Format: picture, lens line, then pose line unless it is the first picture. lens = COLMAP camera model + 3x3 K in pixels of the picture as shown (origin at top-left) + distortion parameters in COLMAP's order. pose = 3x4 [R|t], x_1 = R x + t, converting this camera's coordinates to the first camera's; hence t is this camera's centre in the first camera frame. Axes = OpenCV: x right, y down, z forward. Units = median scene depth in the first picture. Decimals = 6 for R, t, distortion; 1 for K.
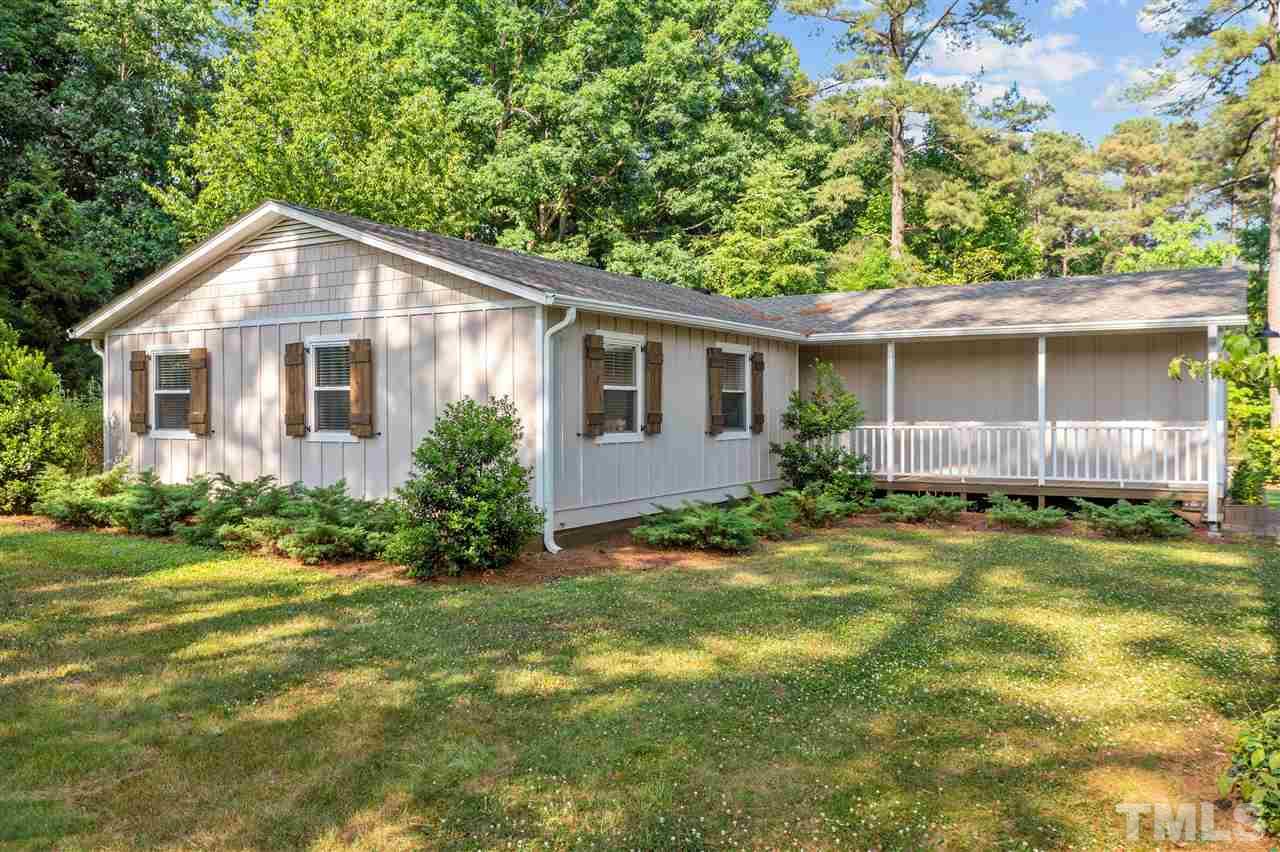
lens RADIAL K [[1026.7, 0, 640.0], [0, 1026.7, 426.0], [0, 0, 1]] dist [-0.001522, -0.006949]
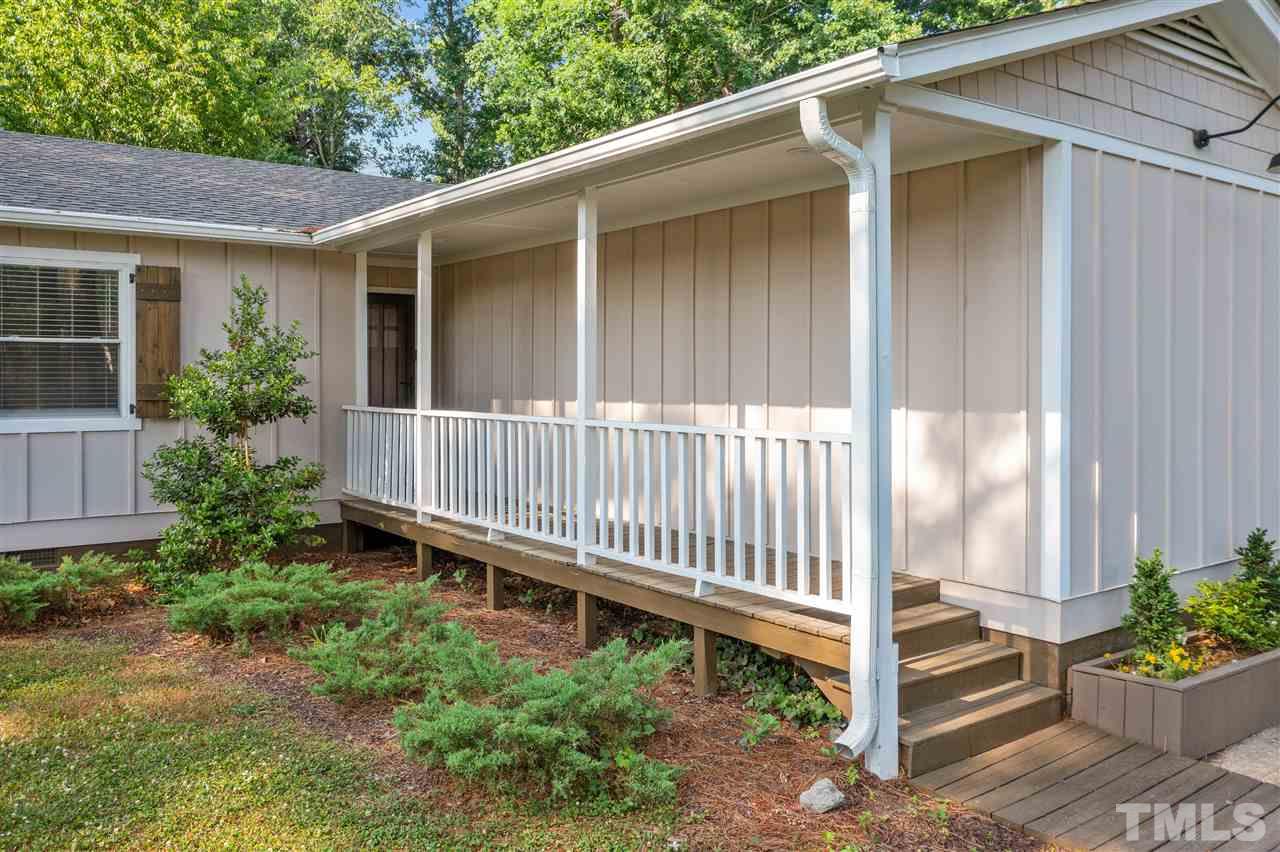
lens RADIAL K [[1026.7, 0, 640.0], [0, 1026.7, 426.0], [0, 0, 1]] dist [-0.001522, -0.006949]
pose [[0.928450, 0.028205, -0.370386, 0.546099], [-0.020795, 0.999496, 0.023987, -0.008278], [0.370875, -0.014569, 0.928568, 0.608589]]
